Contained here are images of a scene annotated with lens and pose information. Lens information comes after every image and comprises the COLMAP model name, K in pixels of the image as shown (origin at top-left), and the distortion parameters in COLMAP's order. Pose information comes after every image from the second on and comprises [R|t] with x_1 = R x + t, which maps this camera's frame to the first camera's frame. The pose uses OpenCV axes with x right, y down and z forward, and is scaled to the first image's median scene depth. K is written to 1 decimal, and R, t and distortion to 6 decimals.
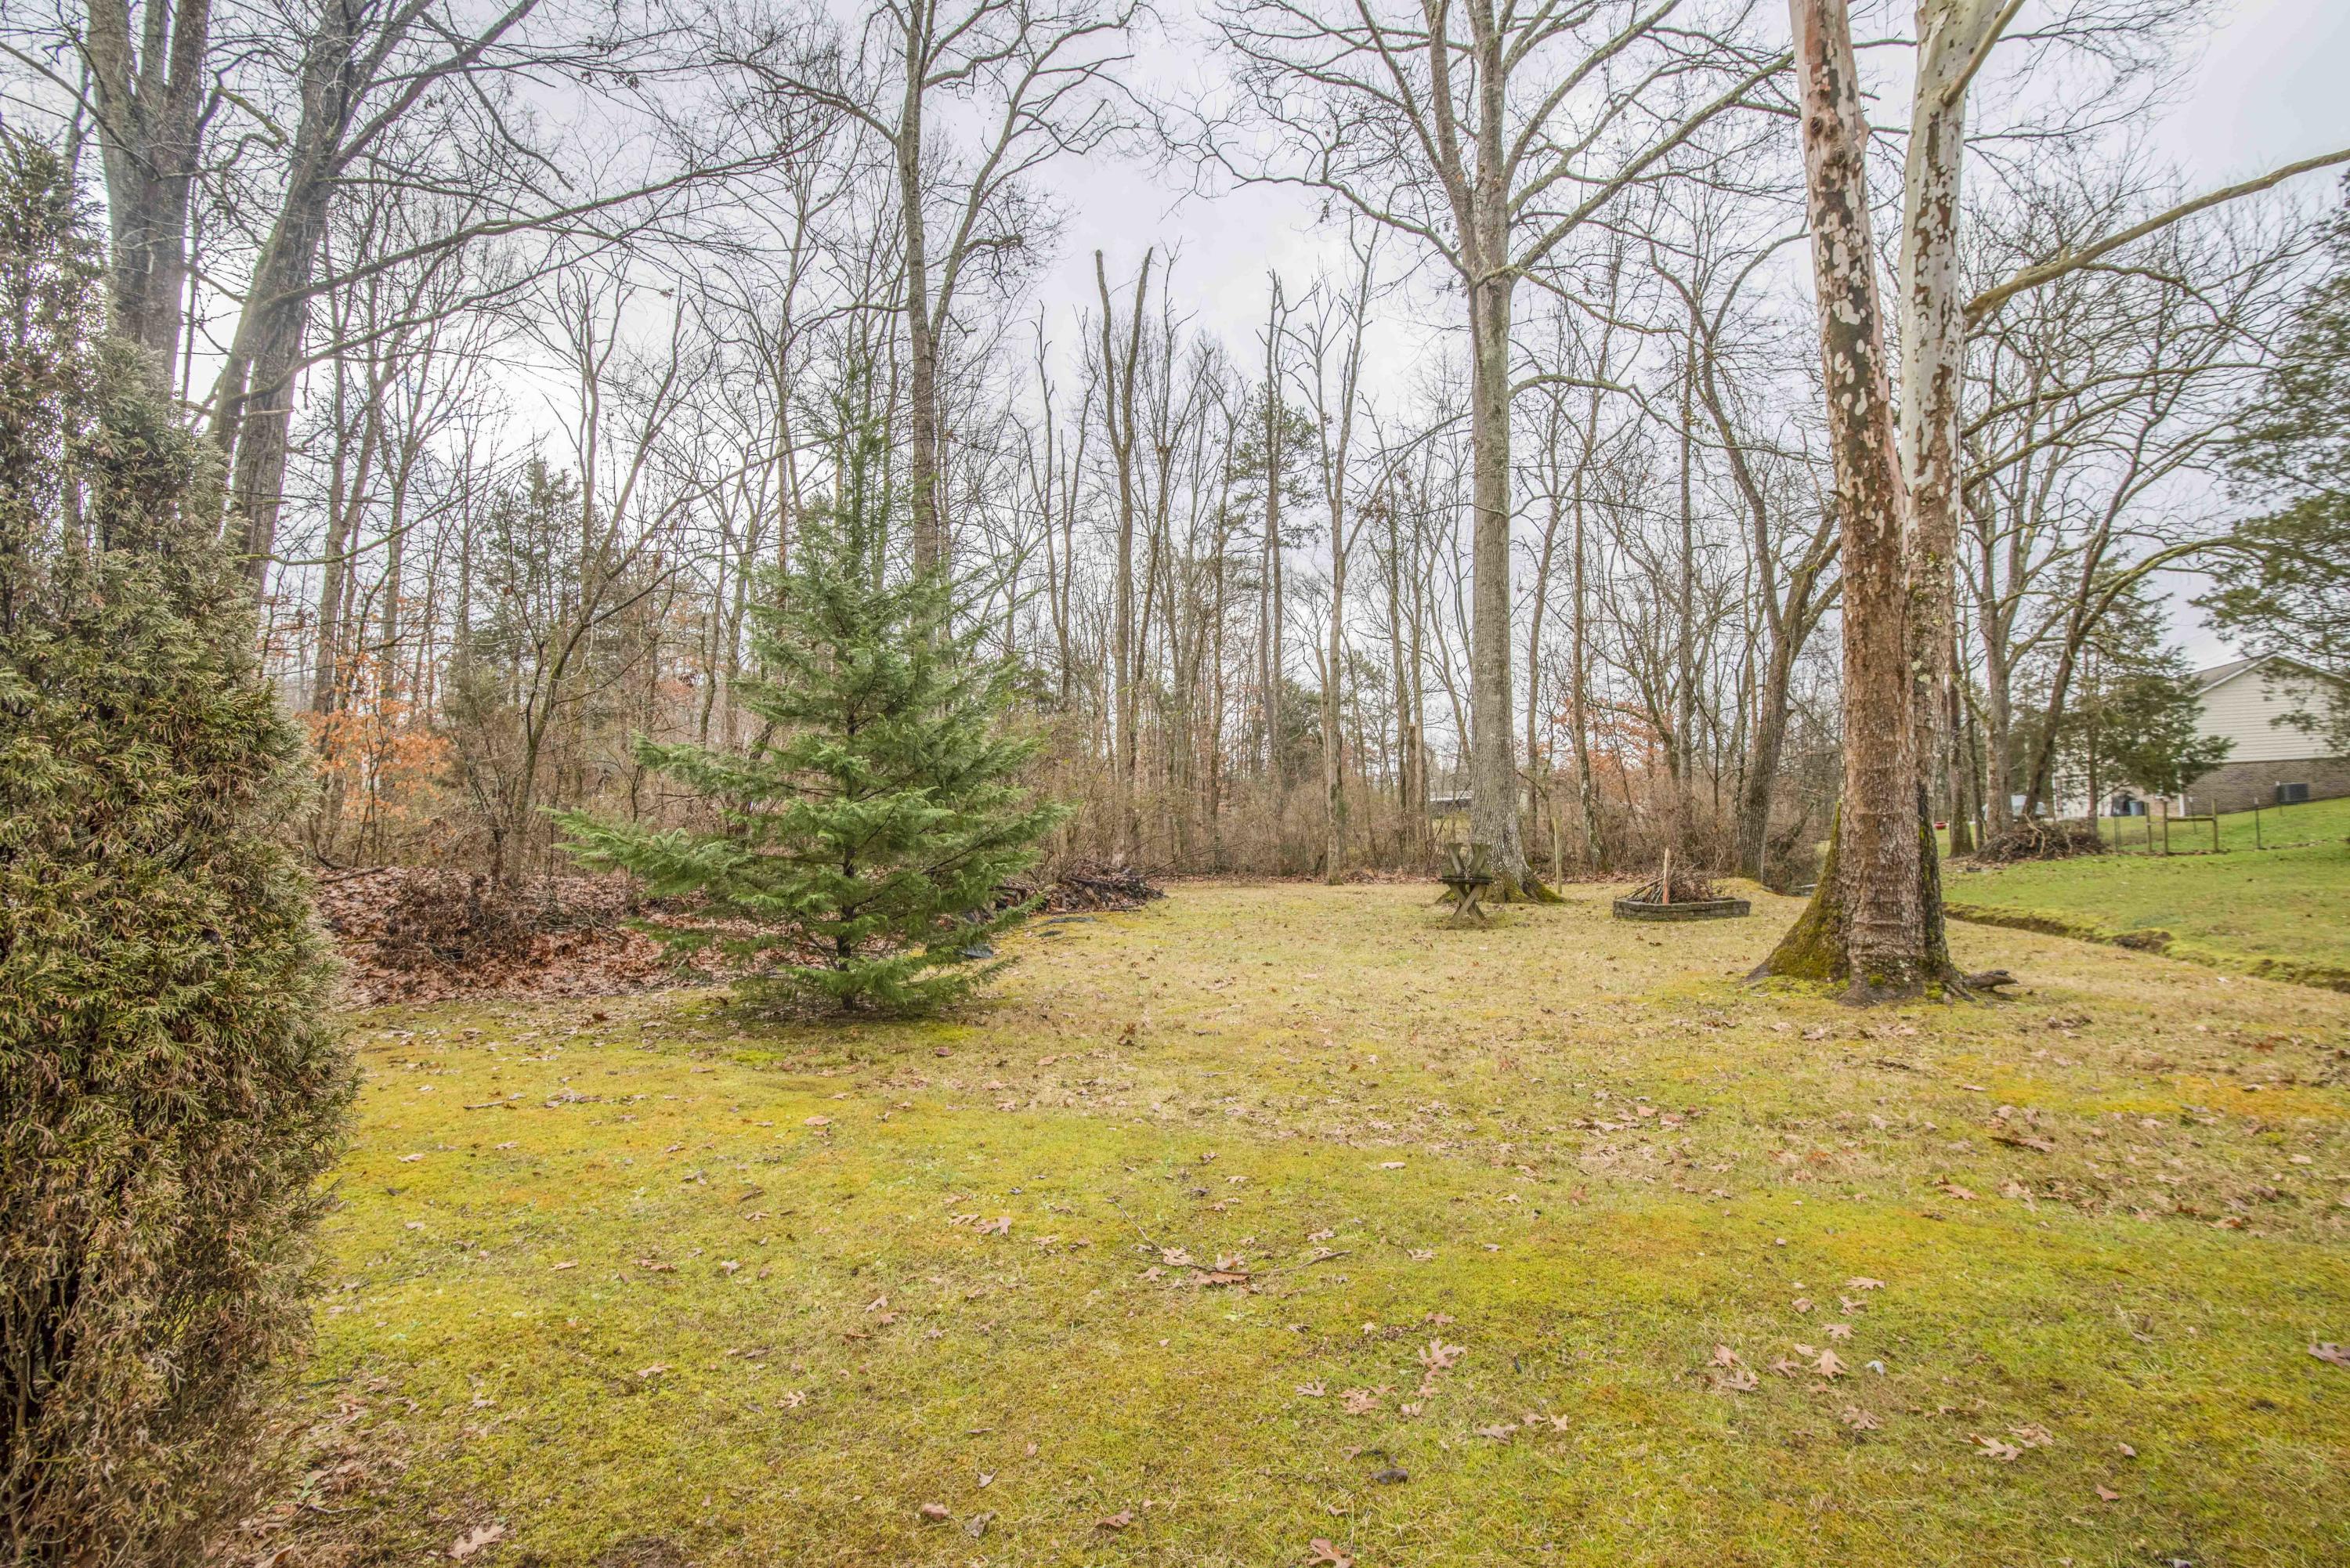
lens RADIAL K [[1062.7, 0, 1186.5], [0, 1062.7, 786.6], [0, 0, 1]] dist [-0.014660, -0.013691]
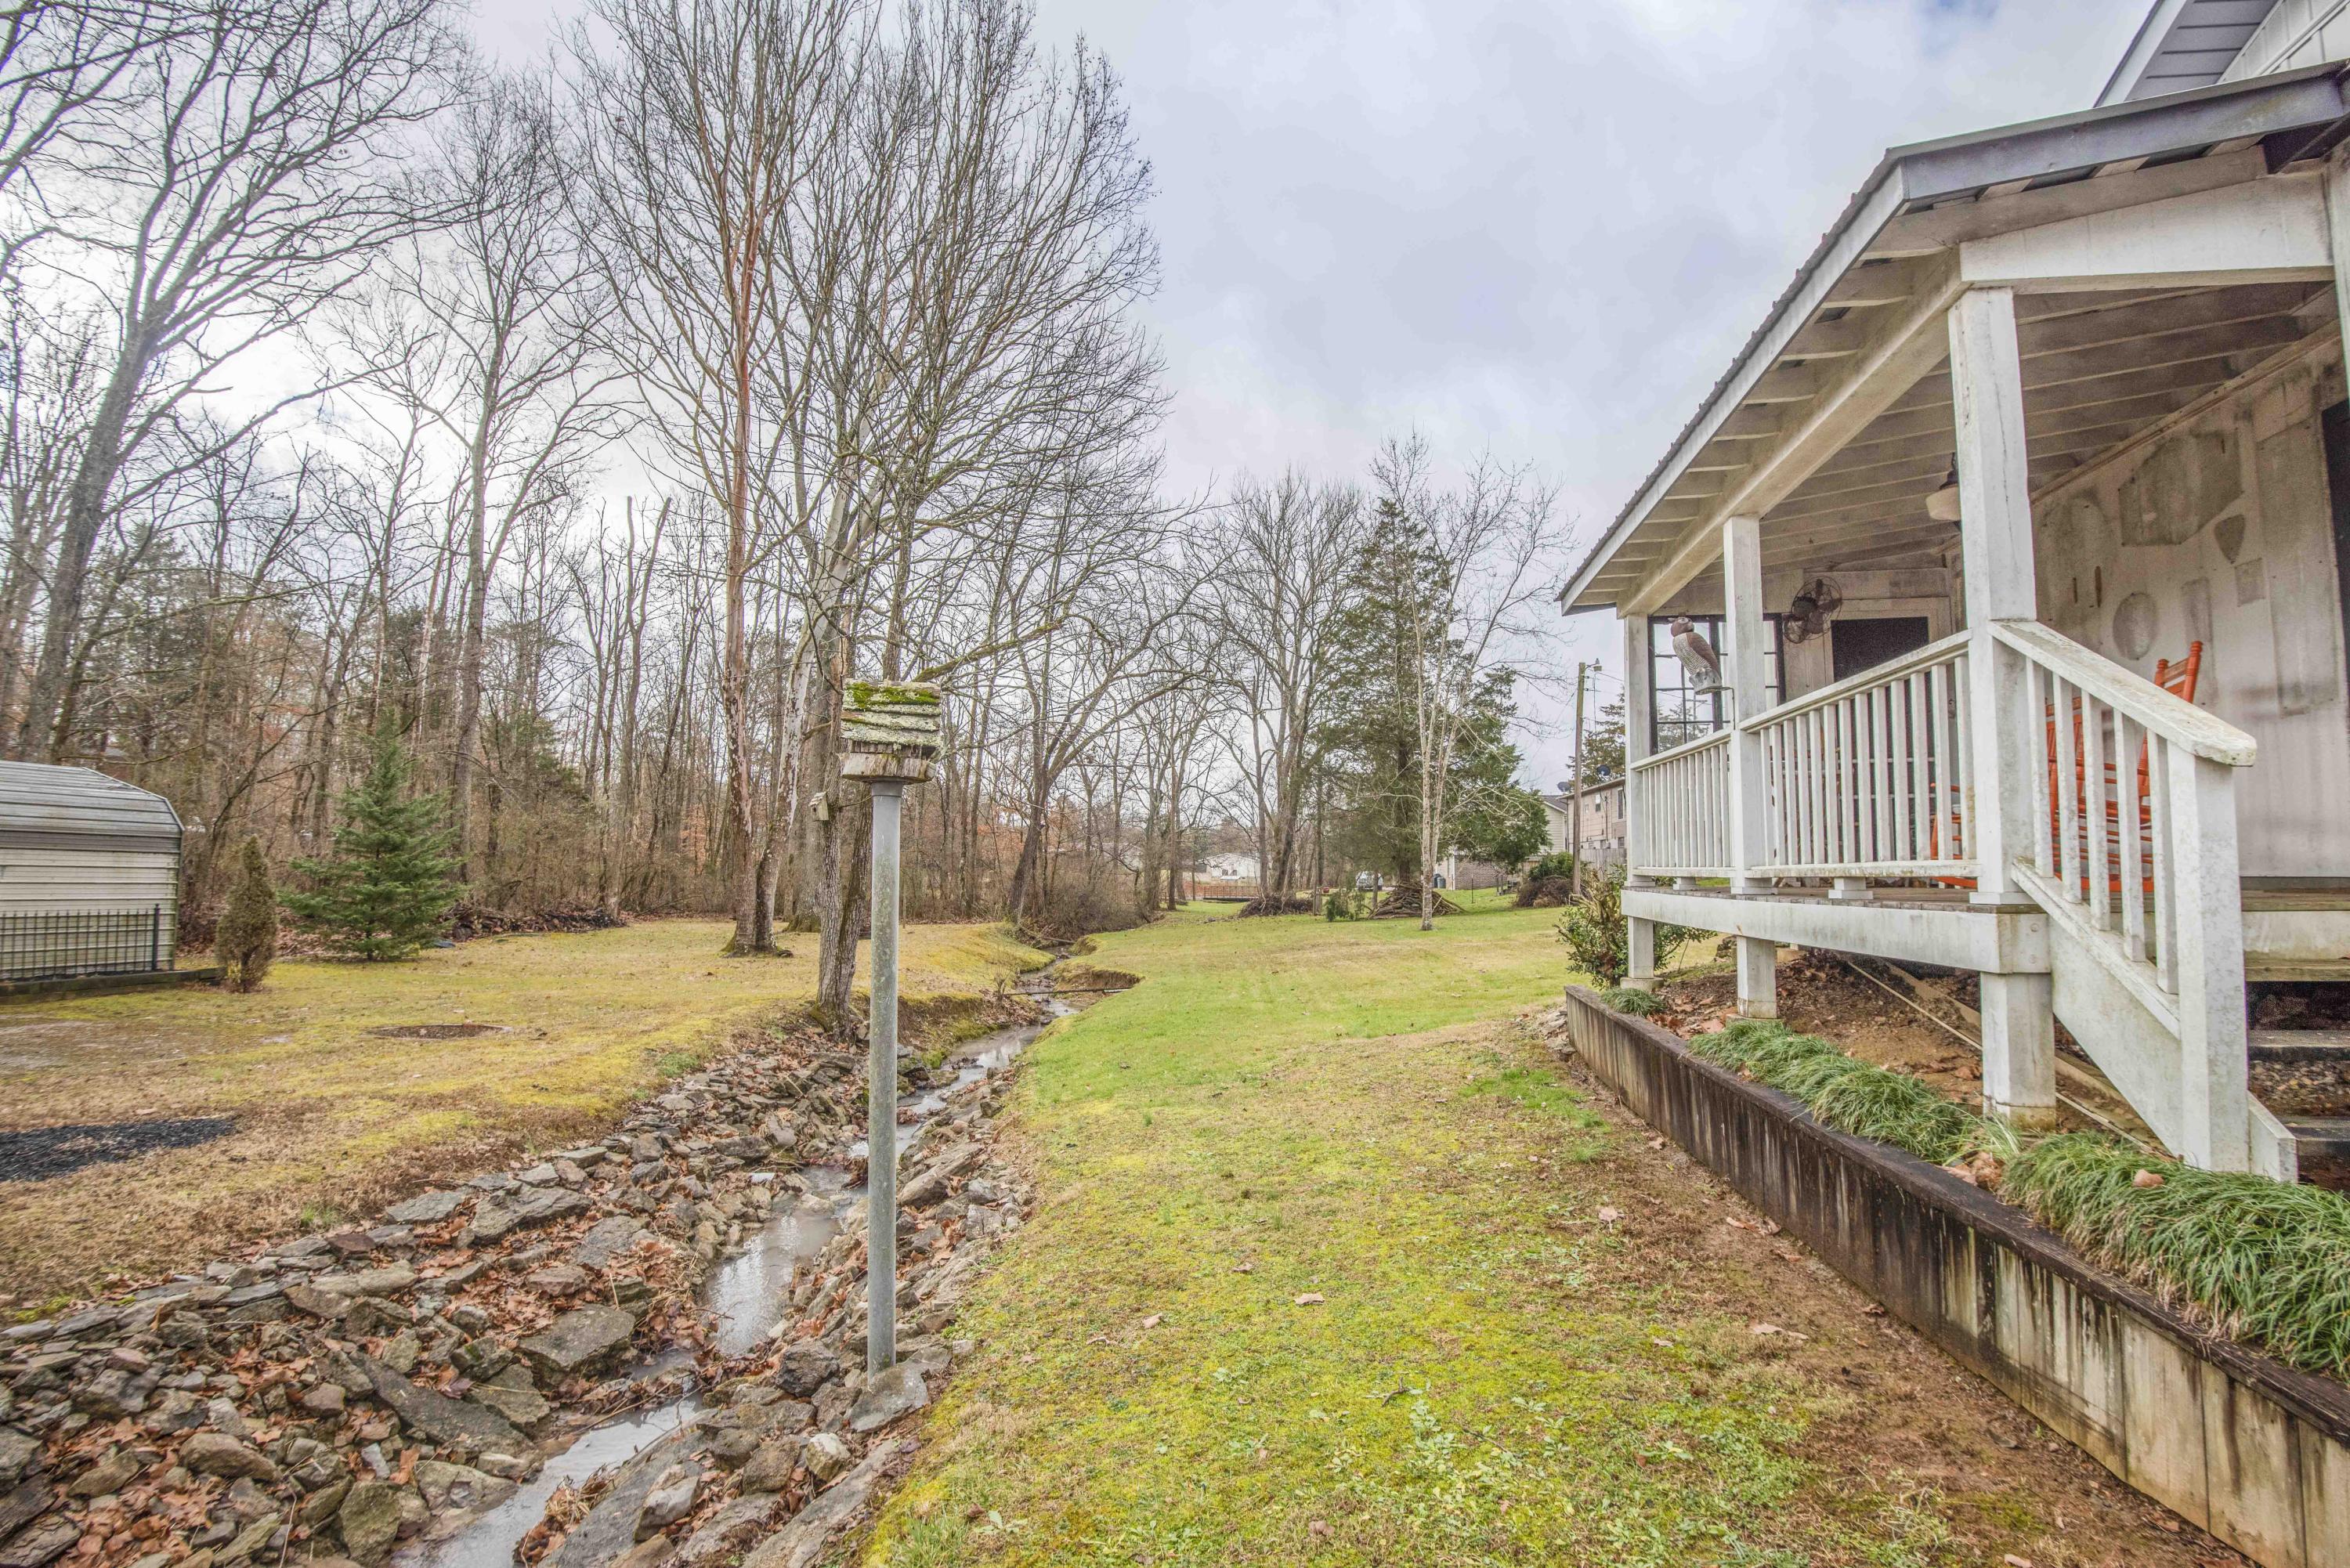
lens RADIAL K [[1062.7, 0, 1186.5], [0, 1062.7, 786.6], [0, 0, 1]] dist [-0.014660, -0.013691]
pose [[0.953706, 0.060731, 0.294546, 0.320703], [-0.048724, 0.997661, -0.047938, -0.074779], [-0.296768, 0.031367, 0.954434, -0.825050]]
